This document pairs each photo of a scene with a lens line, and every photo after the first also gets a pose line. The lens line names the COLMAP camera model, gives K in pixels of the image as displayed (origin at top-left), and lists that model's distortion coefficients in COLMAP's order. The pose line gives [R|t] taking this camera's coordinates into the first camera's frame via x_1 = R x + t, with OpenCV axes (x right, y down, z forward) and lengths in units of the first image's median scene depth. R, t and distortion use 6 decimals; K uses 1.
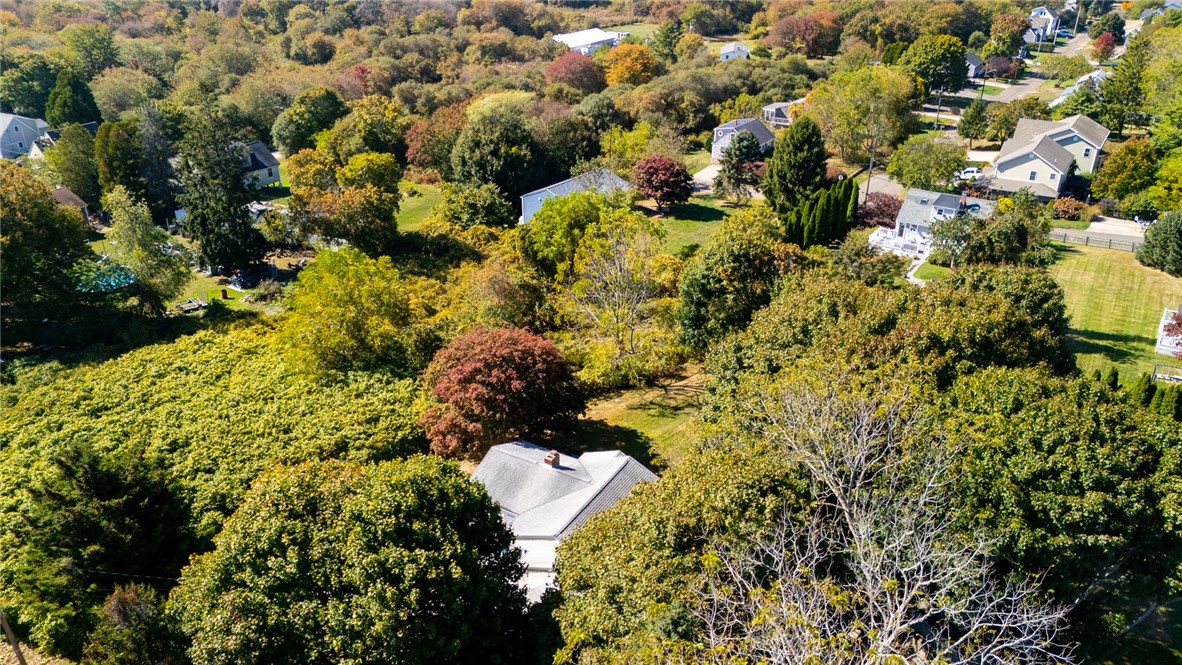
lens RADIAL K [[865.8, 0, 591.0], [0, 865.8, 332.5], [0, 0, 1]] dist [0.057104, -0.006348]
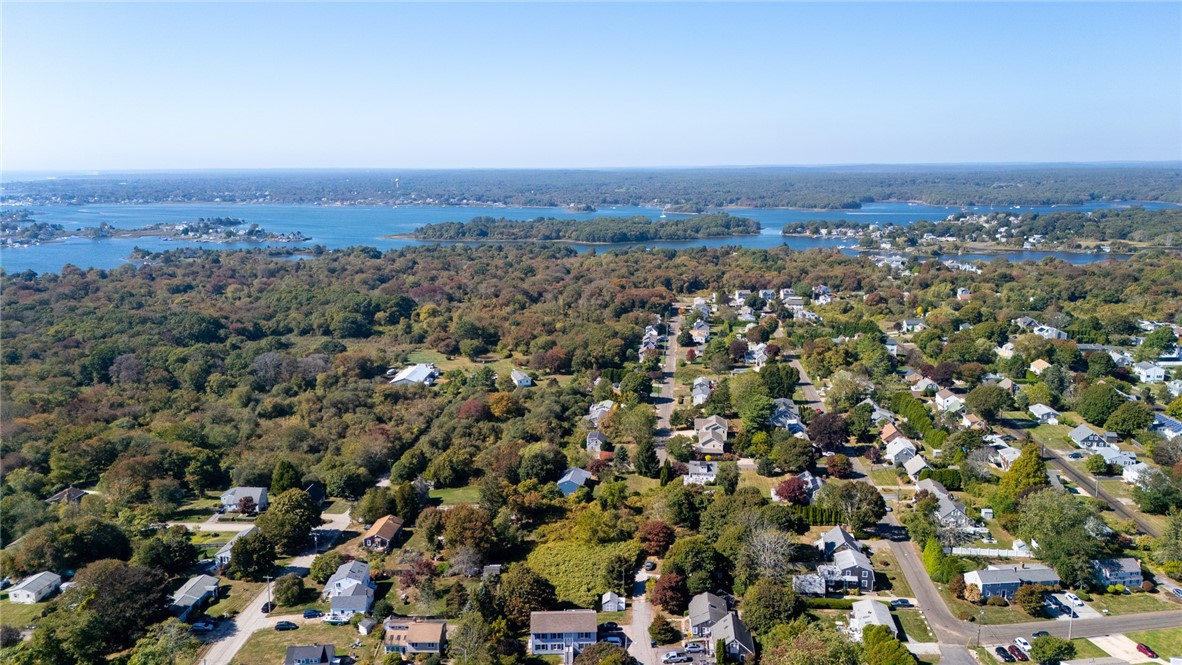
lens RADIAL K [[865.8, 0, 591.0], [0, 865.8, 332.5], [0, 0, 1]] dist [0.057104, -0.006348]
pose [[0.891074, -0.093798, 0.444059, -1.152796], [0.202887, 0.957531, -0.204867, -0.041552], [-0.405984, 0.272646, 0.872262, -1.496276]]
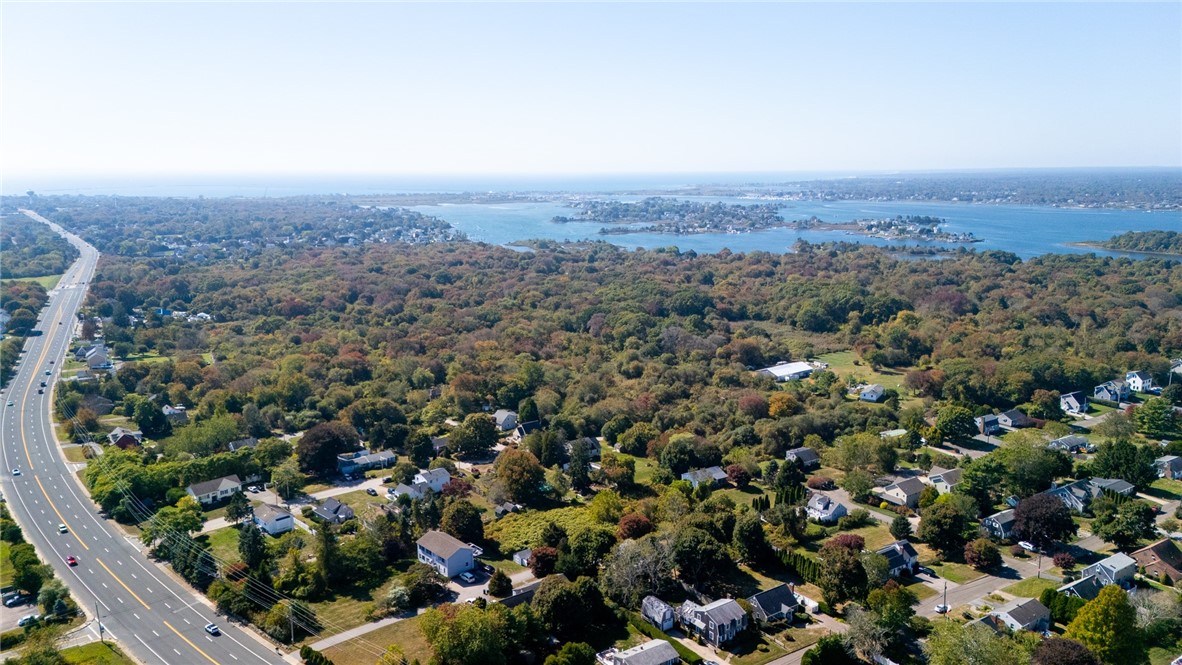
lens RADIAL K [[865.8, 0, 591.0], [0, 865.8, 332.5], [0, 0, 1]] dist [0.057104, -0.006348]
pose [[0.928695, 0.065994, -0.364926, 0.637680], [-0.156651, 0.961746, -0.224734, 0.070789], [0.336135, 0.265875, 0.903506, -1.709191]]
